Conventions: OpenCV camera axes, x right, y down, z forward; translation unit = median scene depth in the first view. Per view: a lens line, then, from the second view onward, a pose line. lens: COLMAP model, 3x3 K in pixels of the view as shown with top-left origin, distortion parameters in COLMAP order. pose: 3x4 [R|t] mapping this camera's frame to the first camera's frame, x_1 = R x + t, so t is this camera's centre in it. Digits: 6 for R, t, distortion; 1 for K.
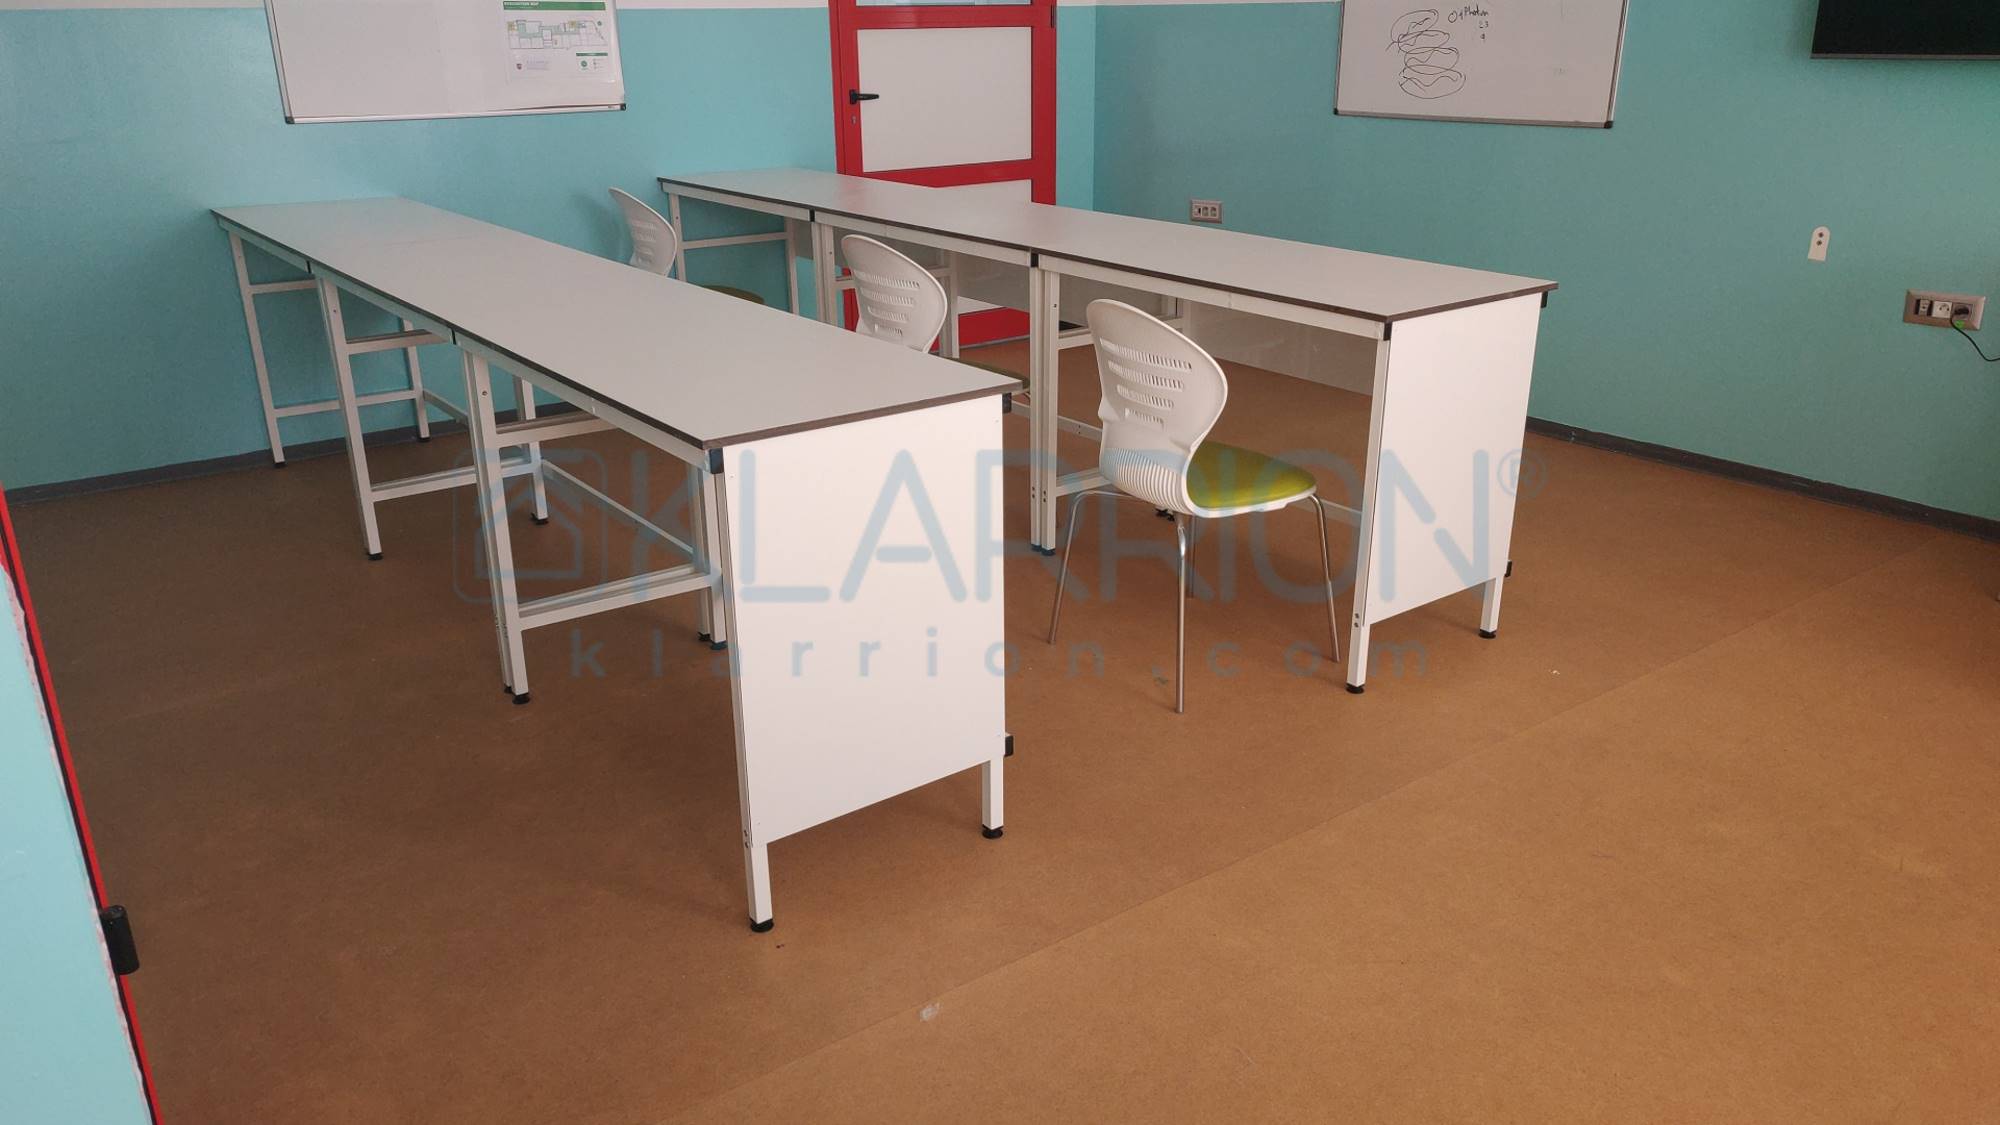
lens RADIAL K [[1484.3, 0, 1000.0], [0, 1484.3, 562.5], [0, 0, 1]] dist [0.051853, -0.032413]
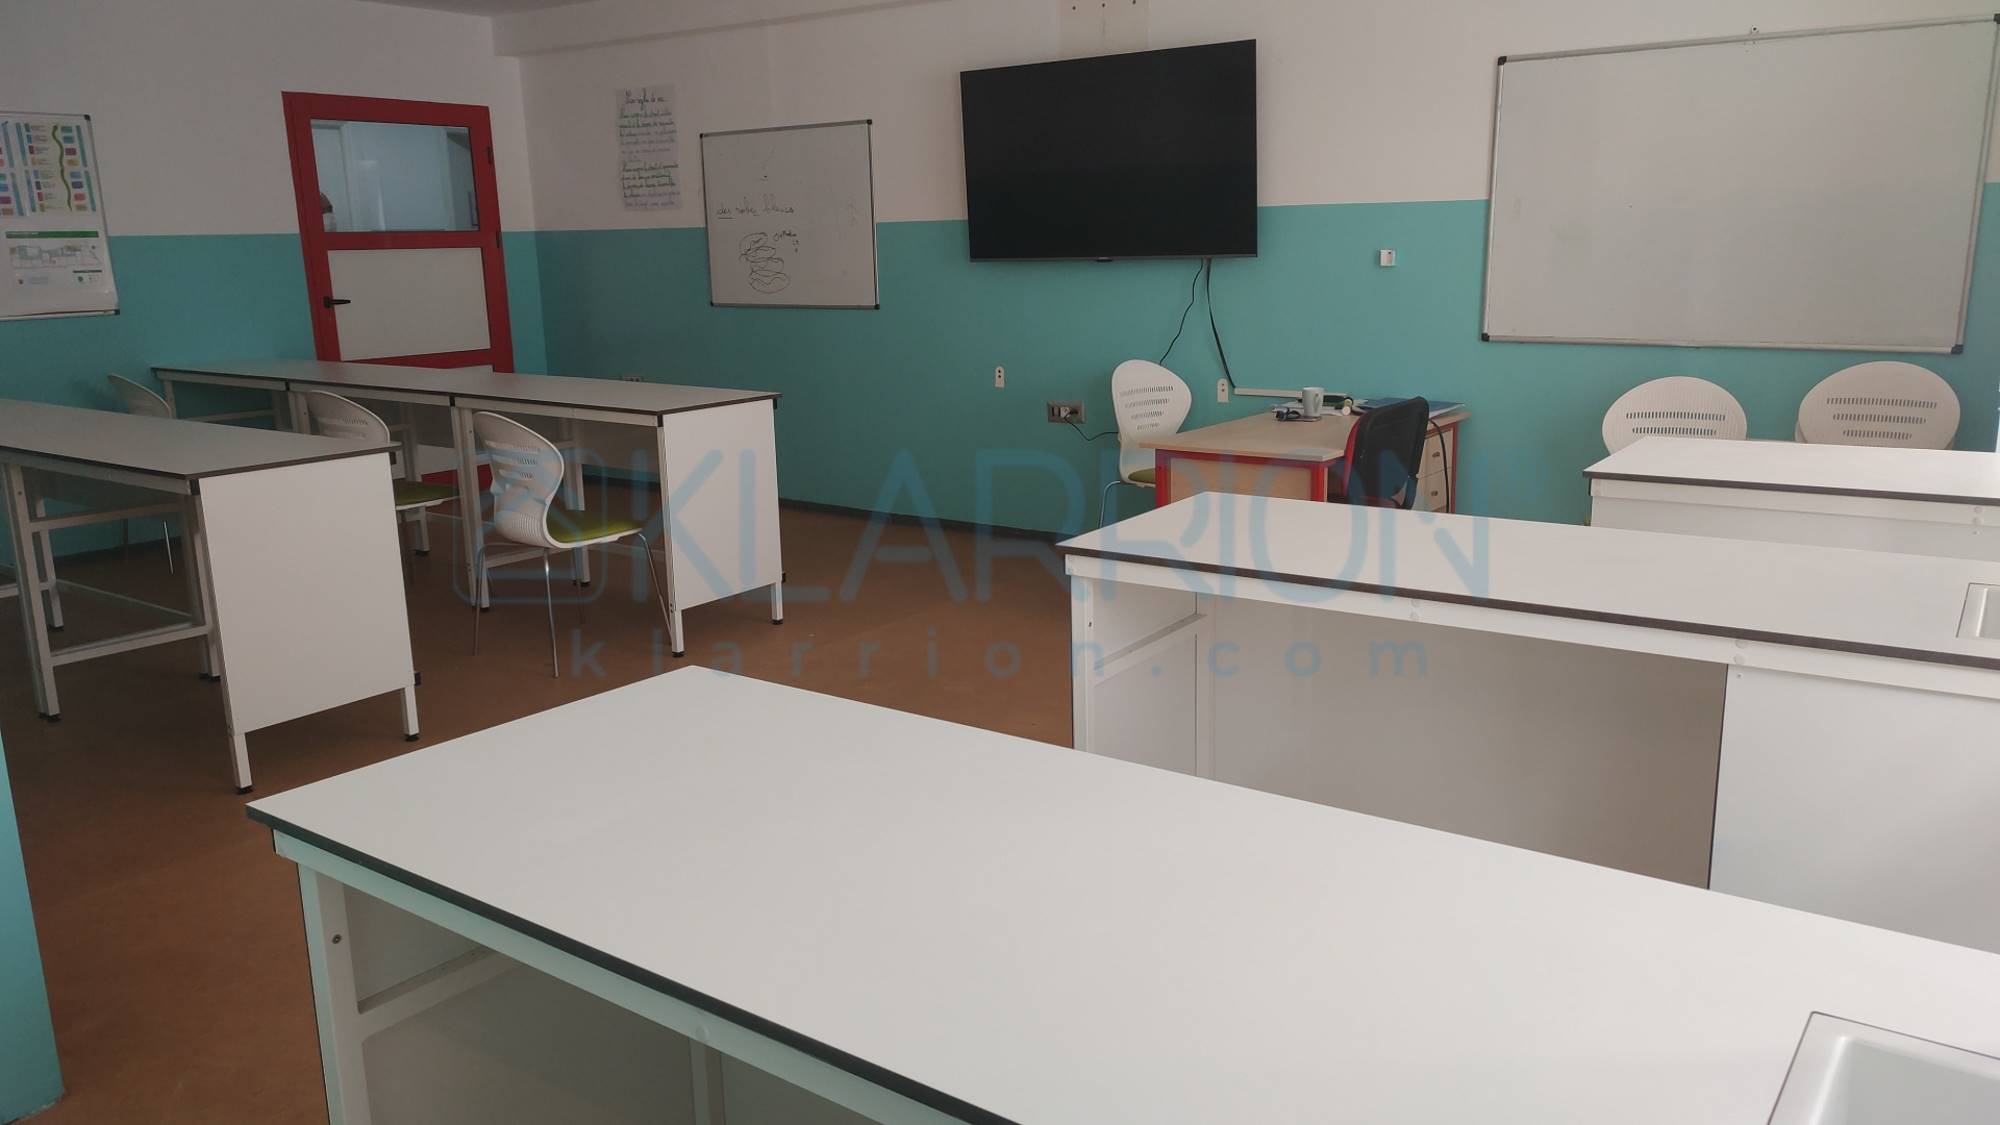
lens RADIAL K [[1484.3, 0, 1000.0], [0, 1484.3, 562.5], [0, 0, 1]] dist [0.051853, -0.032413]
pose [[0.957012, -0.075098, 0.280159, 0.090310], [0.112528, 0.986378, -0.119986, 0.144954], [-0.267332, 0.146353, 0.952426, -0.387563]]
